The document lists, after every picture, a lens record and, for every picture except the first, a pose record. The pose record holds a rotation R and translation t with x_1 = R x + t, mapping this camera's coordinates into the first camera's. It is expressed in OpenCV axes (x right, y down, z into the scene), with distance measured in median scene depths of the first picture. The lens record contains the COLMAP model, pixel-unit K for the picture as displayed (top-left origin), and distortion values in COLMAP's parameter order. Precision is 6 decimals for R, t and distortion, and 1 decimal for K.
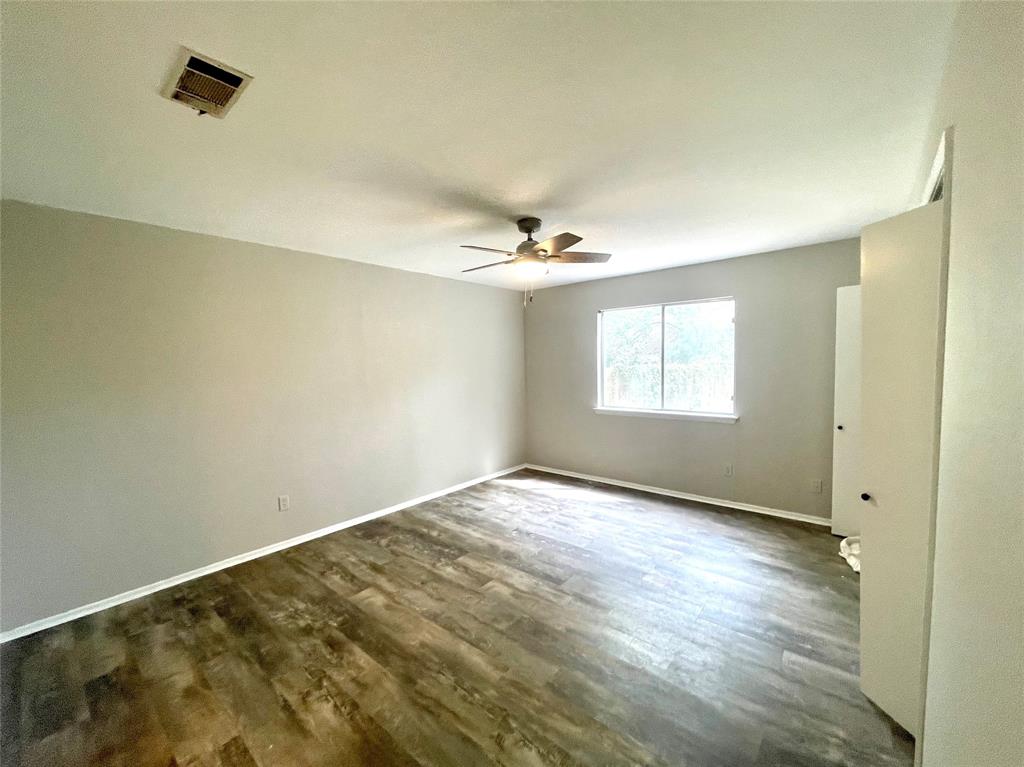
lens RADIAL K [[414.3, 0, 507.9], [0, 414.3, 386.3], [0, 0, 1]] dist [-0.000112, 0.001019]
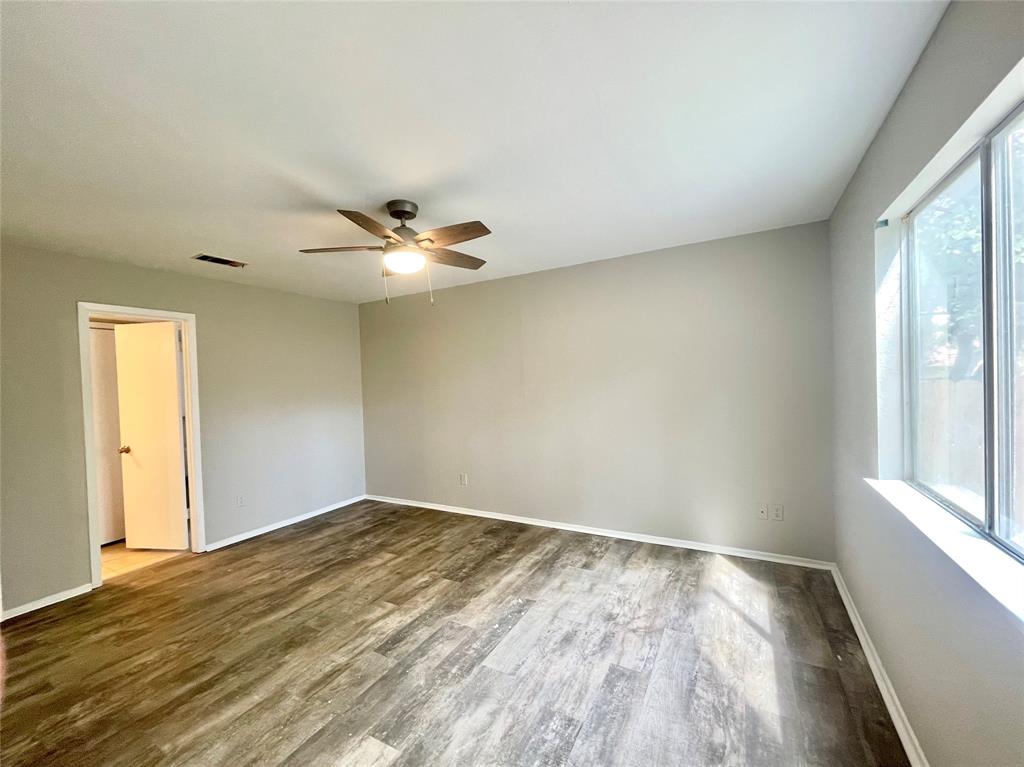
lens RADIAL K [[414.3, 0, 507.9], [0, 414.3, 386.3], [0, 0, 1]] dist [-0.000112, 0.001019]
pose [[0.202142, 0.036275, -0.978684, 0.803011], [-0.025618, 0.999168, 0.031743, -0.062797], [0.979021, 0.018655, 0.202903, 0.904235]]
